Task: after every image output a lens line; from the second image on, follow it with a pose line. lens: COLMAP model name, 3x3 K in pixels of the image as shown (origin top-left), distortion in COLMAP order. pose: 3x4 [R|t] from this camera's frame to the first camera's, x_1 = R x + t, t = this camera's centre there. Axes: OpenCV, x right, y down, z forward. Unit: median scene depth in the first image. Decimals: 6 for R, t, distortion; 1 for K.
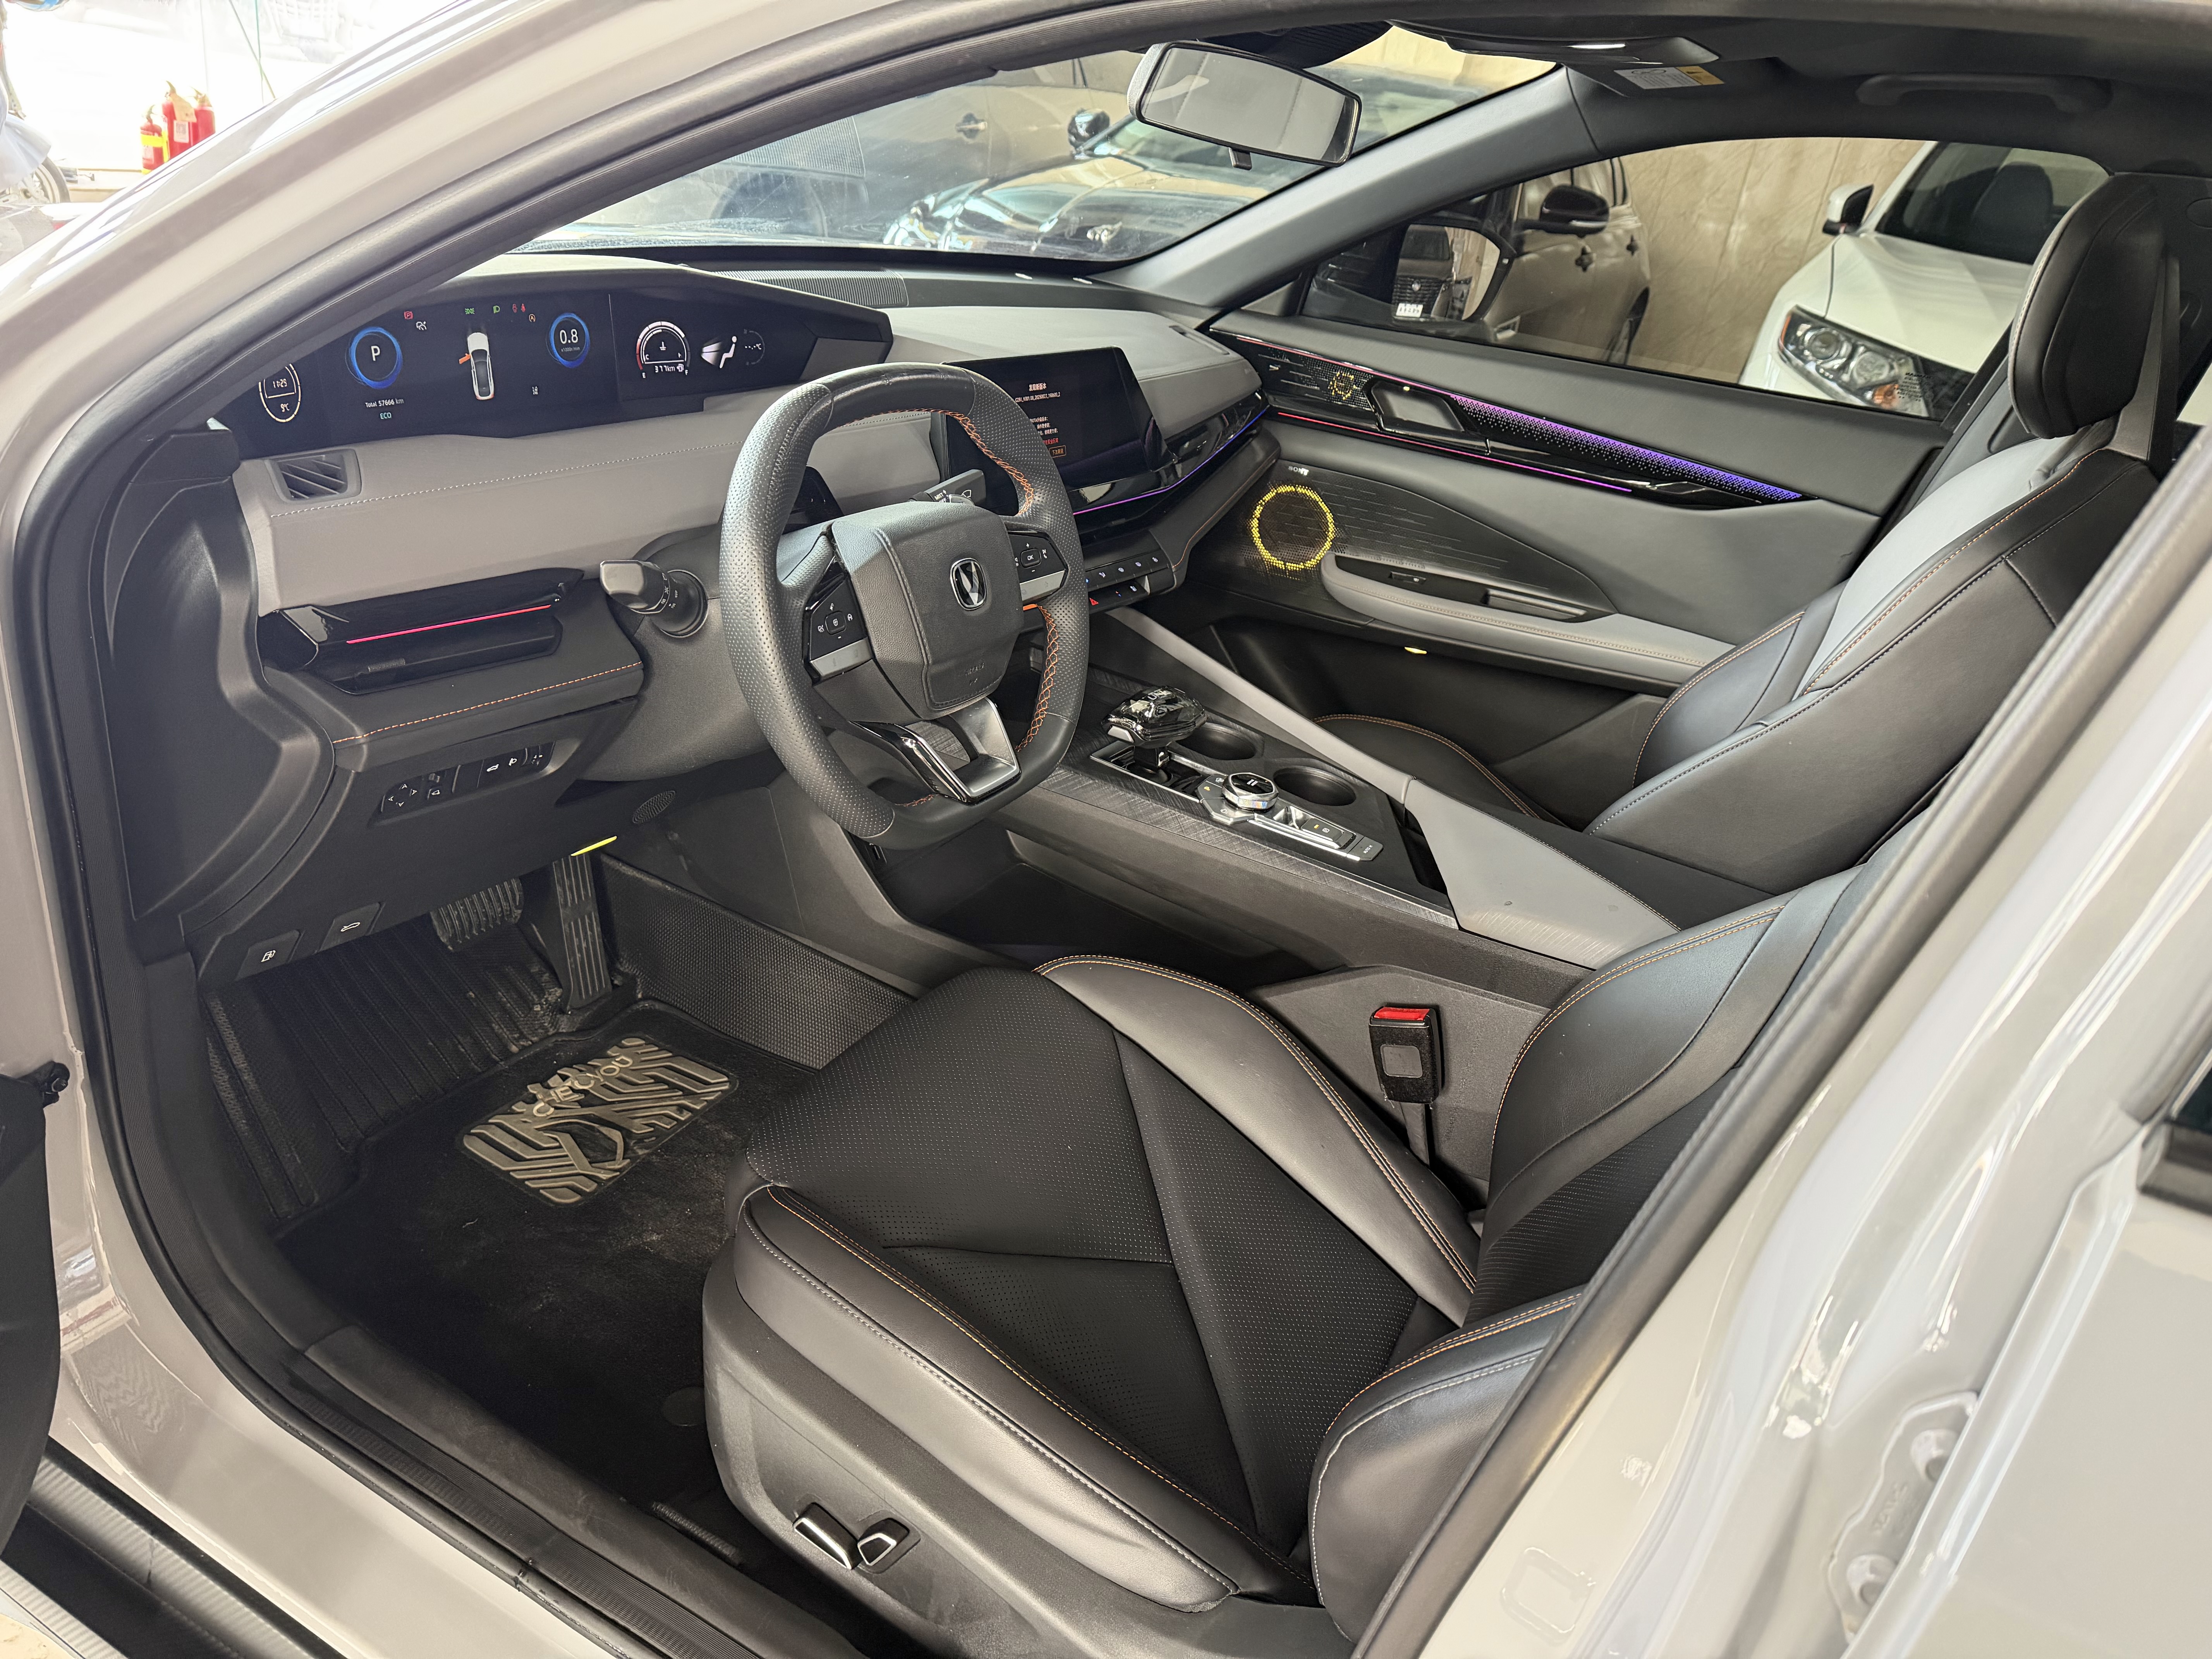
lens RADIAL K [[1554.6, 0, 1106.0], [0, 1554.6, 829.5], [0, 0, 1]] dist [-0.000254, -0.000300]
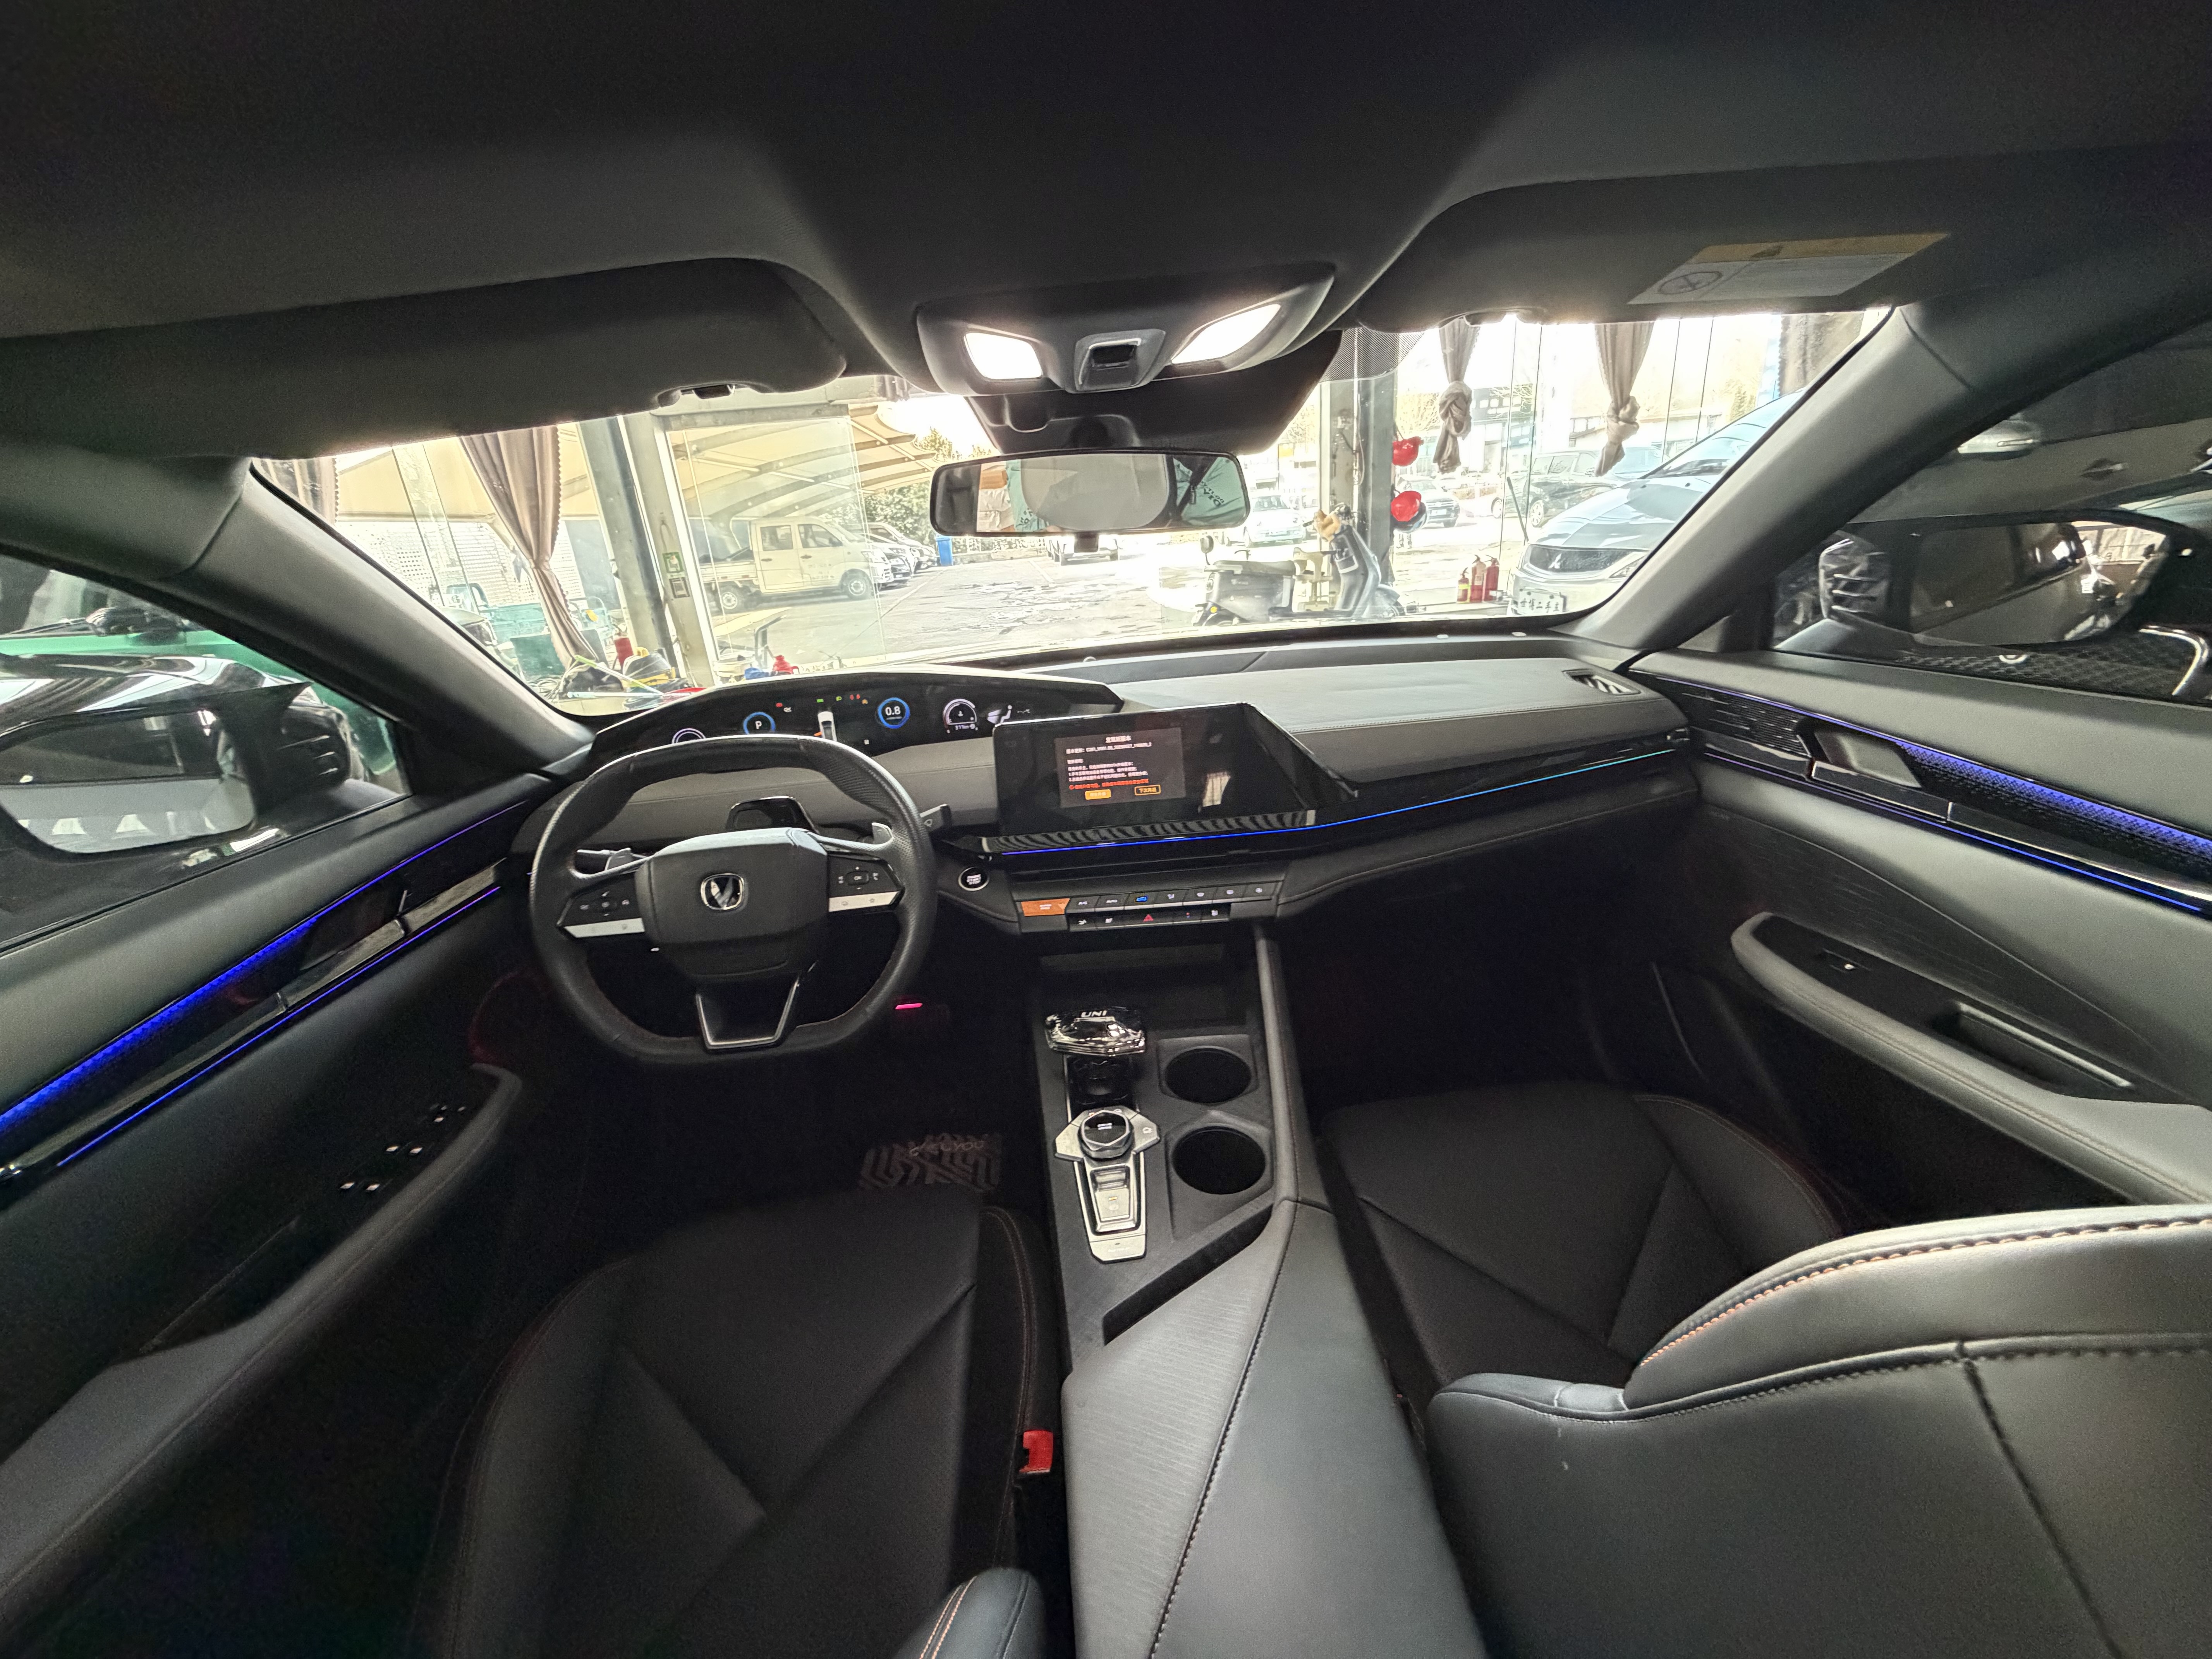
lens RADIAL K [[876.8, 0, 1106.0], [0, 876.8, 829.5], [0, 0, 1]] dist [-0.001743, -0.000043]
pose [[0.509040, 0.103322, -0.854519, 0.389654], [-0.218487, 0.975764, -0.012171, -0.146723], [0.832551, 0.192897, 0.519277, 0.460835]]
